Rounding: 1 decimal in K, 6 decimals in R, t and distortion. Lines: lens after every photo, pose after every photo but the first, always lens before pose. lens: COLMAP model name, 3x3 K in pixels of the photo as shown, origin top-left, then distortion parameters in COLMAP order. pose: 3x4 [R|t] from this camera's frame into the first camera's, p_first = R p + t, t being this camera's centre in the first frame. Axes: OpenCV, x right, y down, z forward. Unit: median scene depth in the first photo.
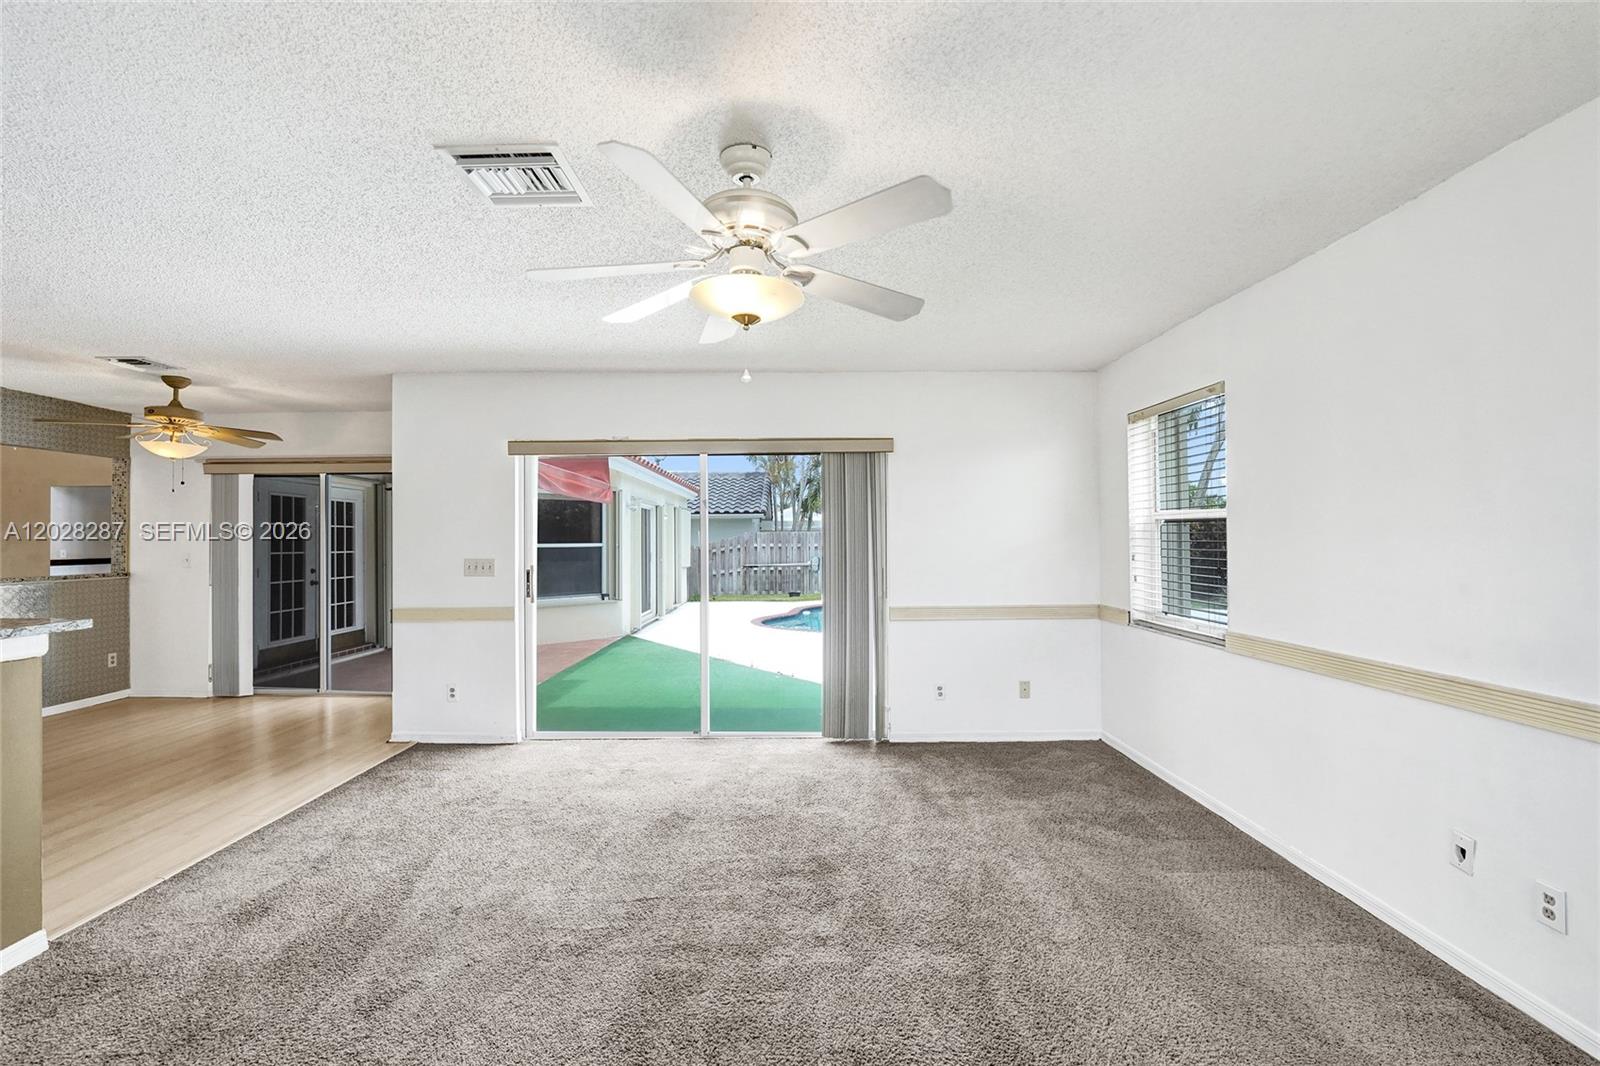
lens RADIAL K [[678.5, 0, 793.4], [0, 678.5, 528.6], [0, 0, 1]] dist [-0.020782, 0.000615]
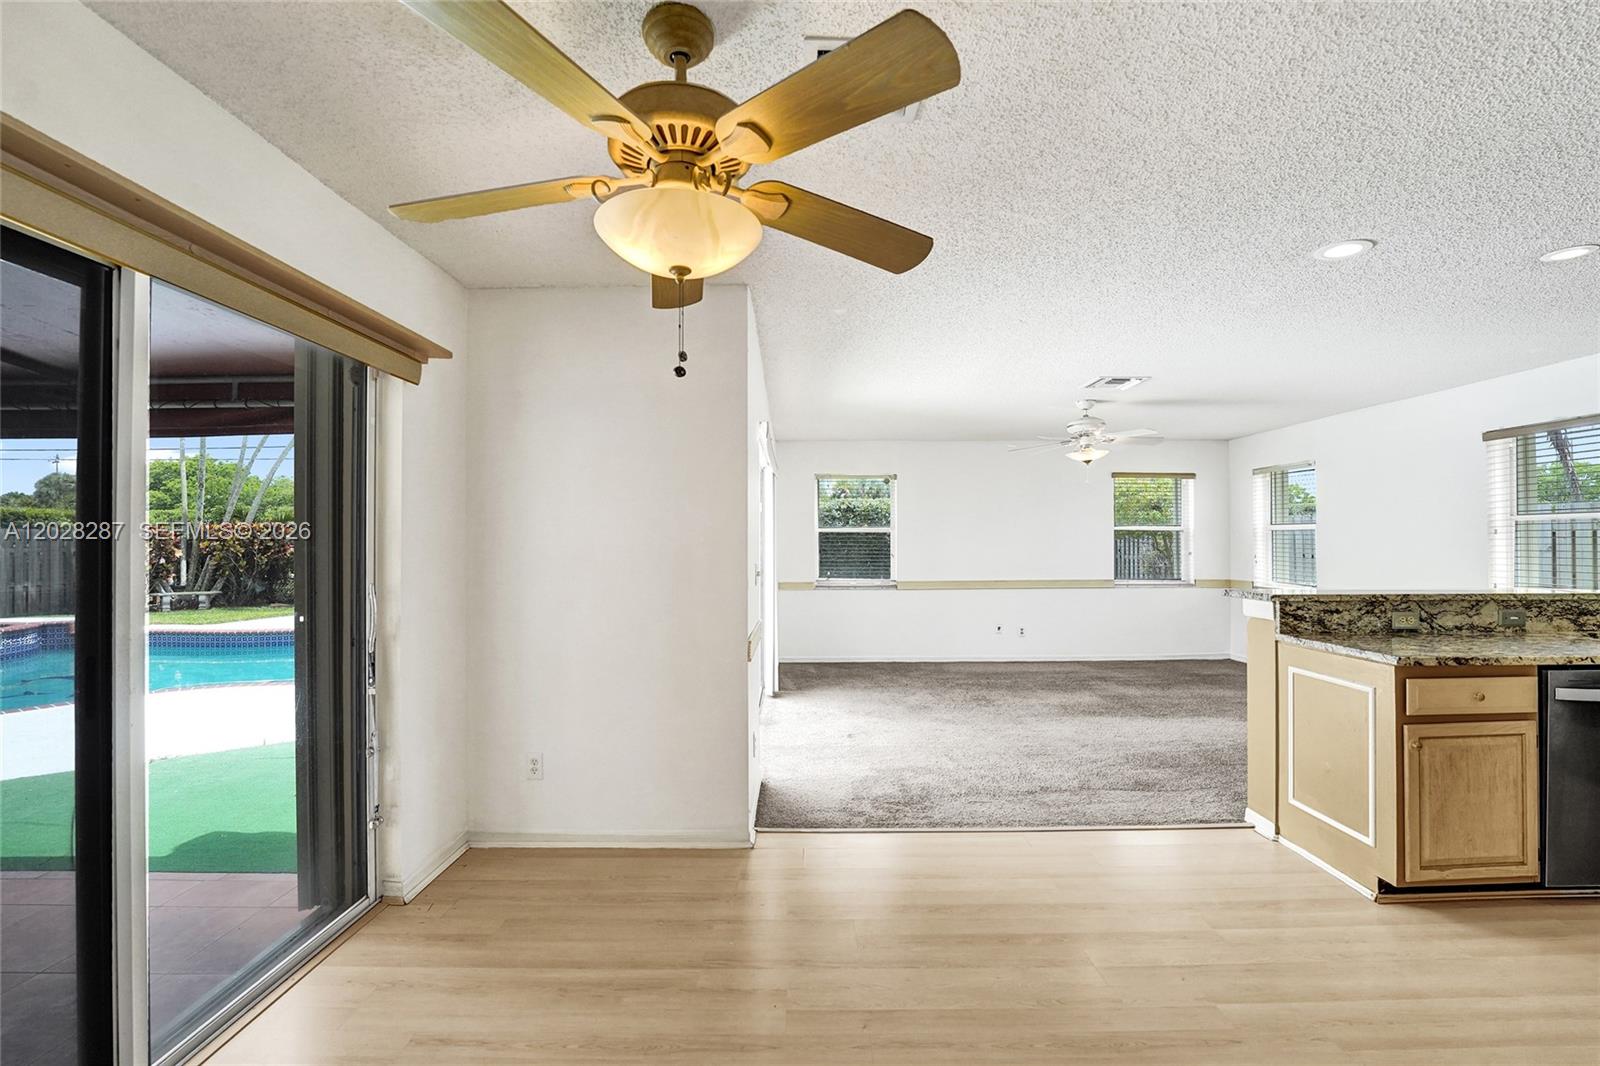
lens RADIAL K [[694.0, 0, 803.6], [0, 694.0, 529.3], [0, 0, 1]] dist [-0.031035, 0.004444]
pose [[0.000618, 0.023867, 0.999715, -1.424236], [-0.014659, 0.999608, -0.023855, 0.027299], [-0.999892, -0.014640, 0.000968, 1.061134]]
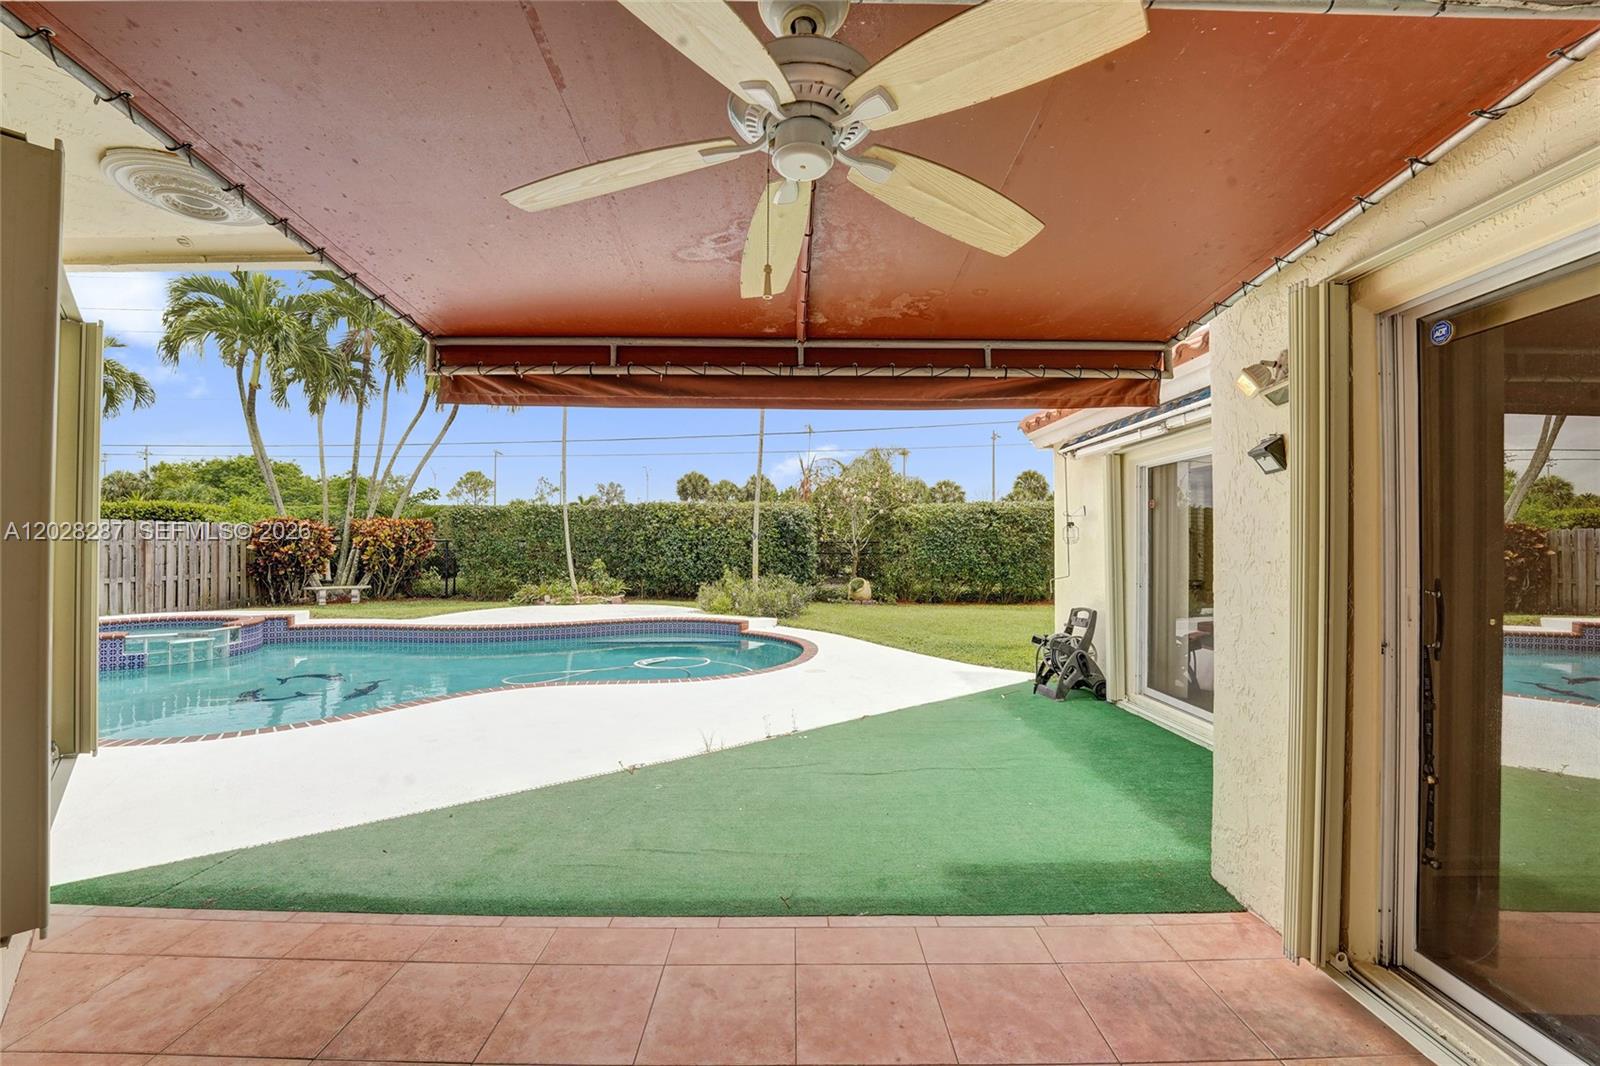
lens RADIAL K [[658.8, 0, 795.0], [0, 658.8, 539.1], [0, 0, 1]] dist [-0.029269, 0.003299]
pose [[0.004952, 0.013671, 0.999894, -1.298401], [-0.025318, 0.999588, -0.013542, 0.057215], [-0.999667, -0.025248, 0.005297, 1.931053]]
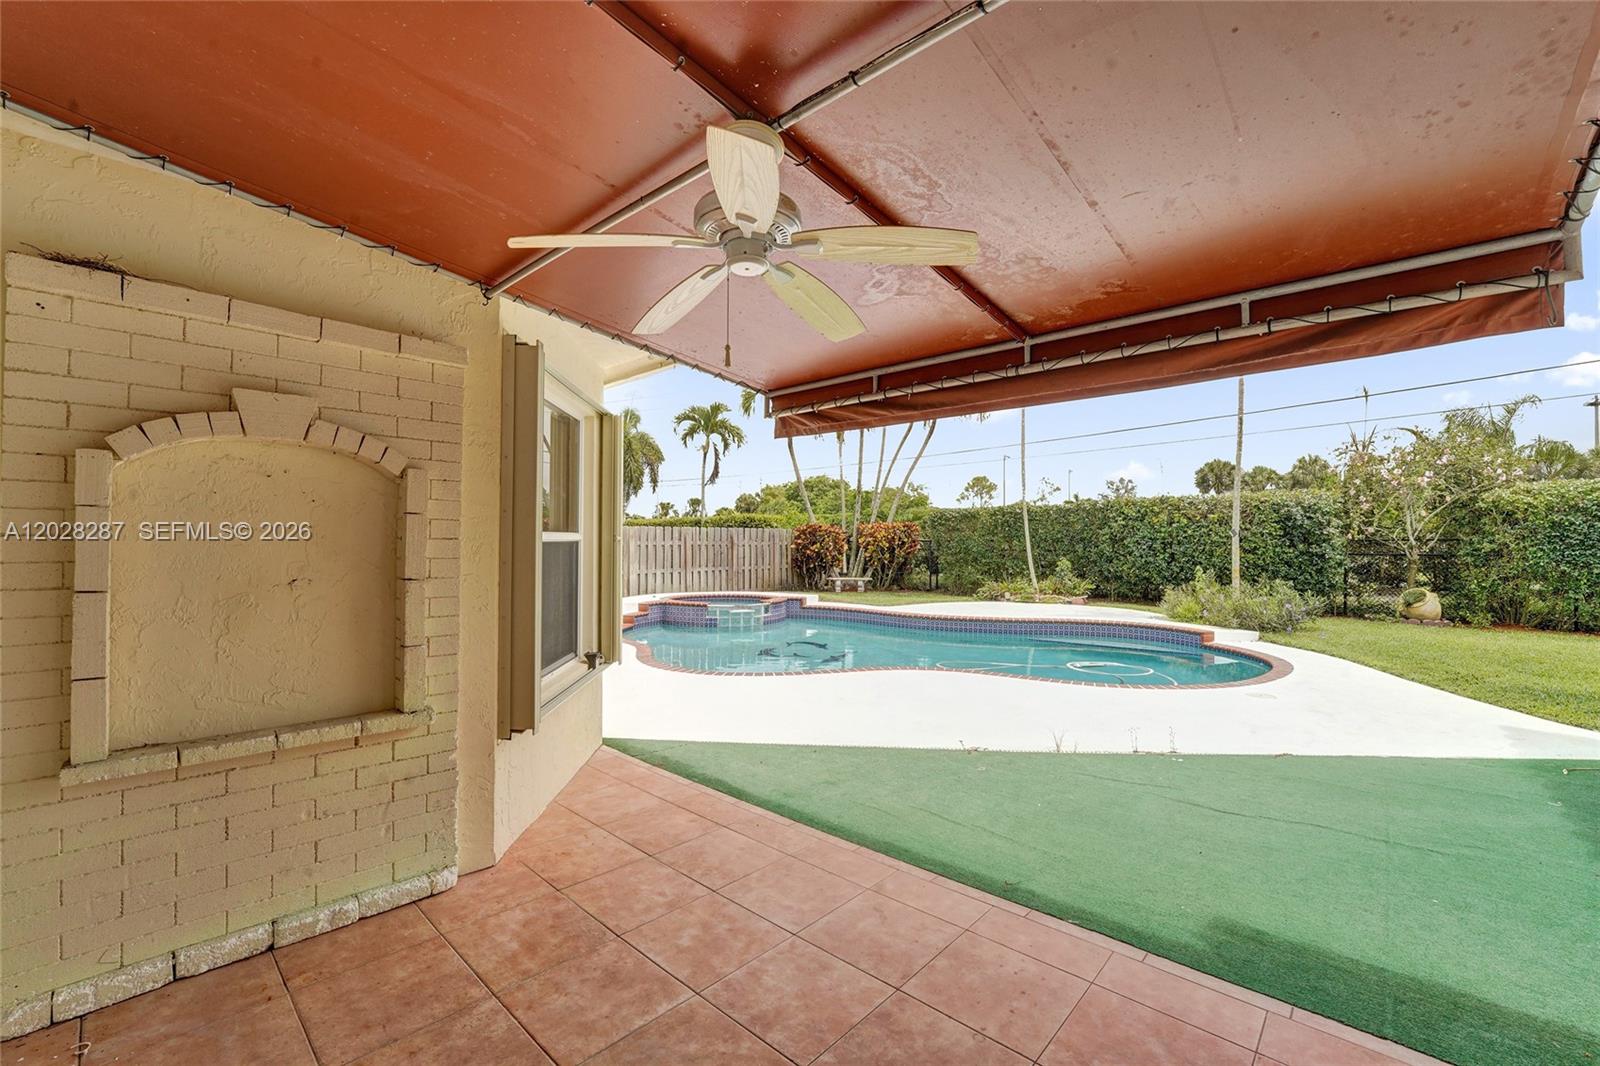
lens RADIAL K [[658.8, 0, 795.0], [0, 658.8, 539.1], [0, 0, 1]] dist [-0.029269, 0.003299]
pose [[0.682547, 0.010865, 0.730761, -1.286543], [-0.020911, 0.999770, 0.004667, 0.053890], [-0.730542, -0.018466, 0.682618, 1.638990]]
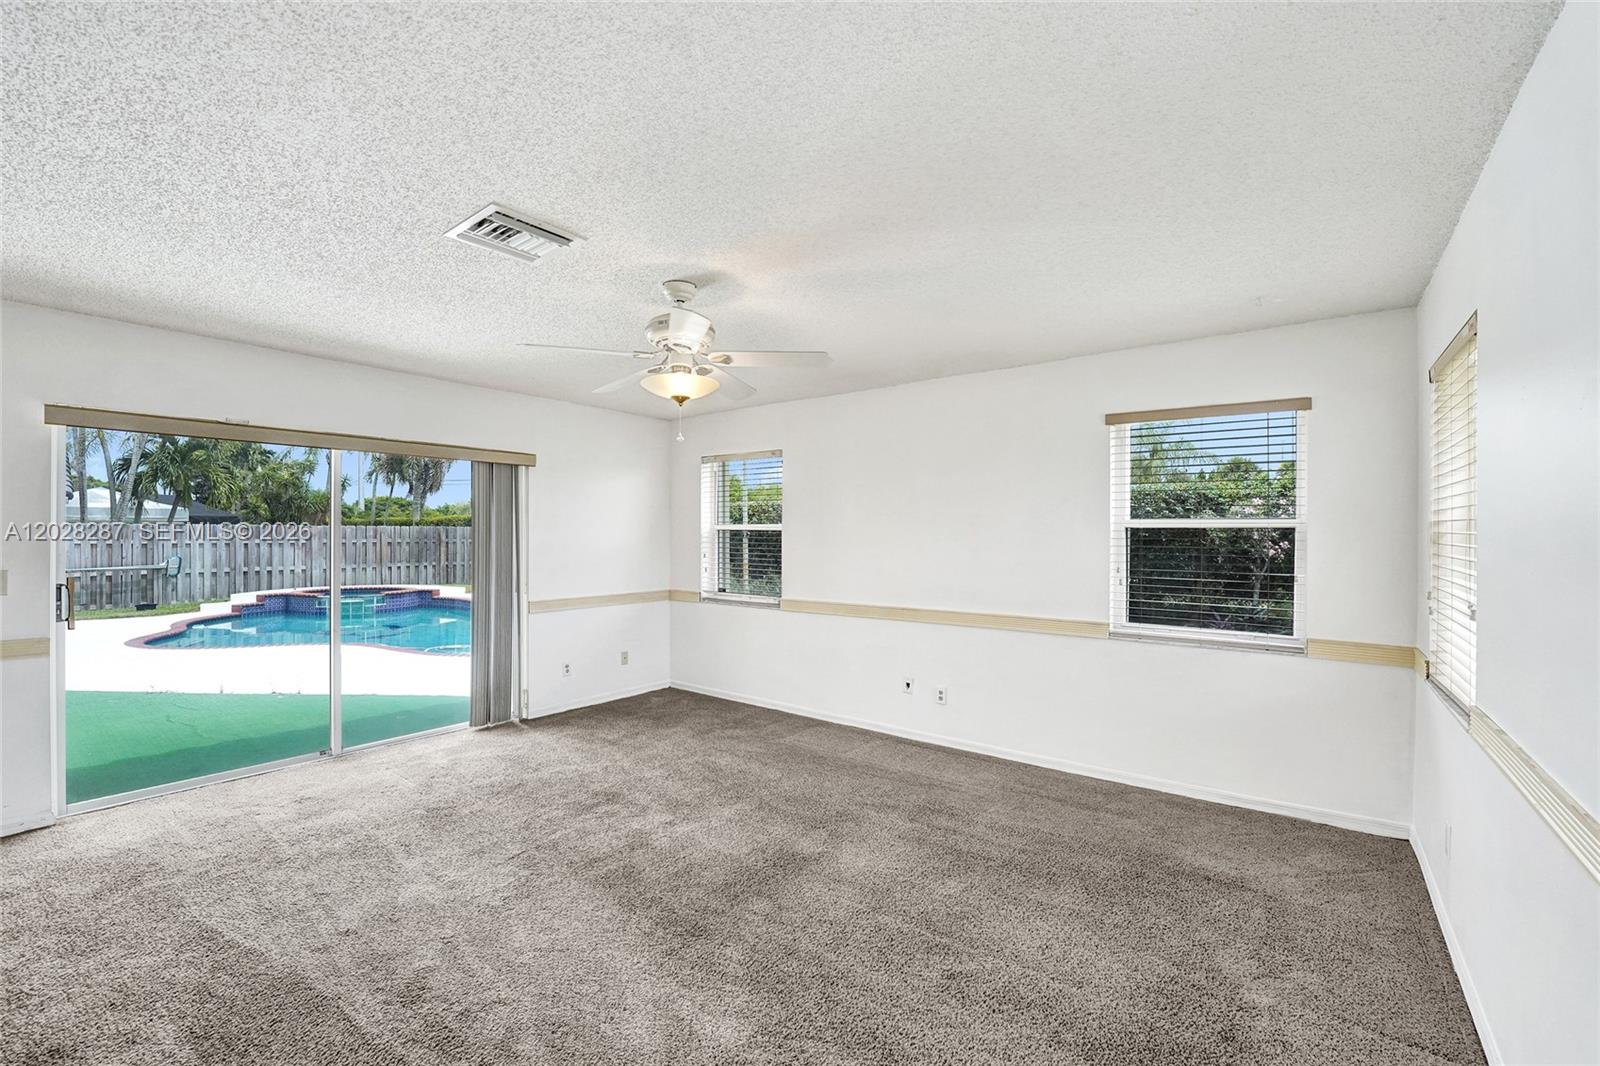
lens RADIAL K [[661.8, 0, 793.9], [0, 661.8, 534.6], [0, 0, 1]] dist [-0.023500, 0.000069]
pose [[0.622579, 0.008780, 0.782508, -0.507665], [-0.021278, 0.999757, 0.005711, -0.014274], [-0.782268, -0.020205, 0.622615, -0.044766]]
